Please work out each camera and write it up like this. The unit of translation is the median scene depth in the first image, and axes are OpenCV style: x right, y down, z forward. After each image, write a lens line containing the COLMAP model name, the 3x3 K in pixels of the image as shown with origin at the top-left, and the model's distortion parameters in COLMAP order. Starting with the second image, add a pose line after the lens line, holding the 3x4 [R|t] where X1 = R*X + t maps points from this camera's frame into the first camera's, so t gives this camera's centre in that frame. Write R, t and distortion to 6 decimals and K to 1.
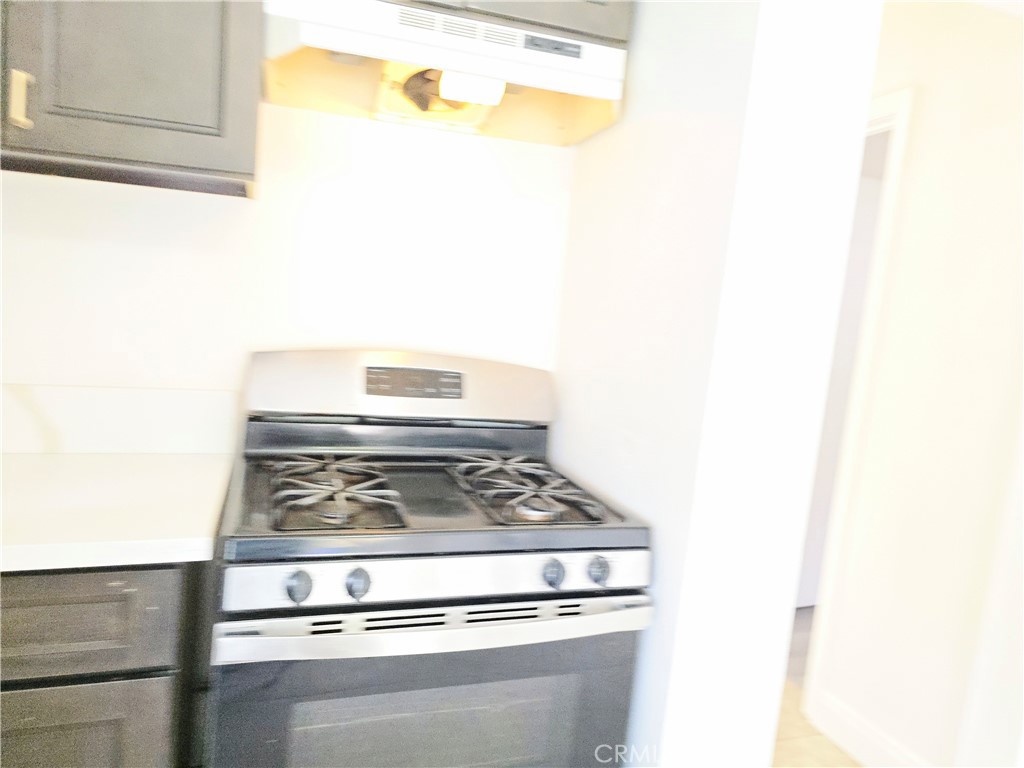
lens RADIAL K [[698.7, 0, 504.6], [0, 698.7, 382.9], [0, 0, 1]] dist [0.028848, -0.018841]
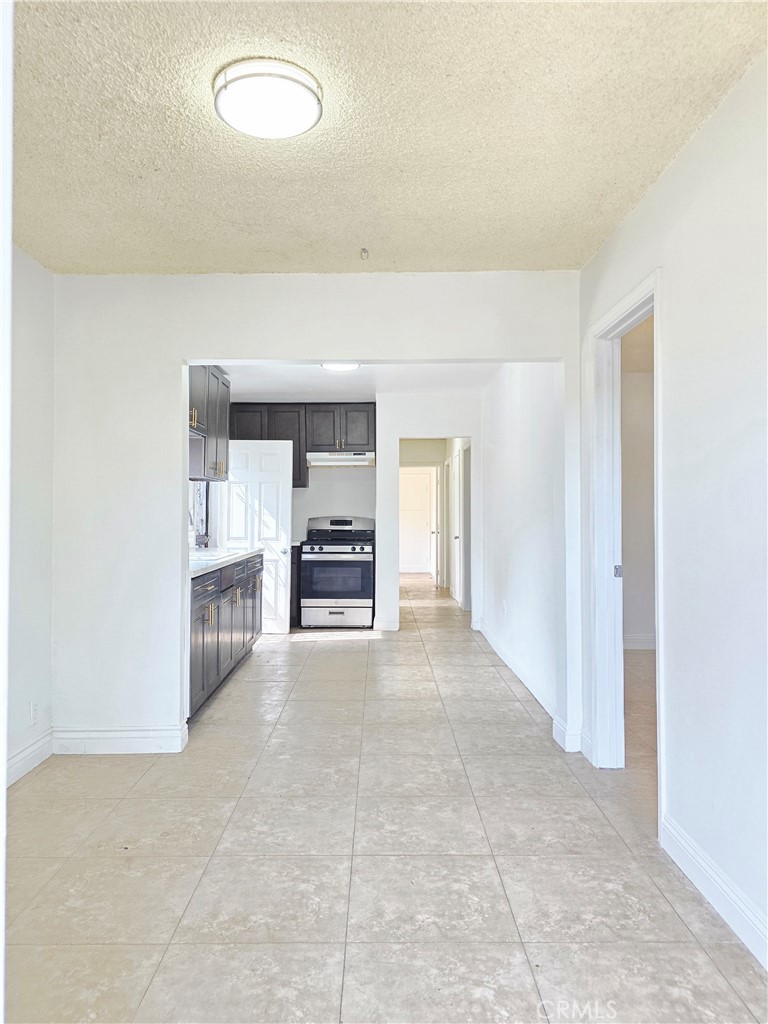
lens RADIAL K [[698.7, 0, 389.8], [0, 698.7, 508.6], [0, 0, 1]] dist [0.028848, -0.018841]
pose [[0.955807, -0.081128, -0.282578, 1.792548], [0.053608, 0.993152, -0.103805, 0.485576], [0.289064, 0.084069, 0.953611, -3.996812]]
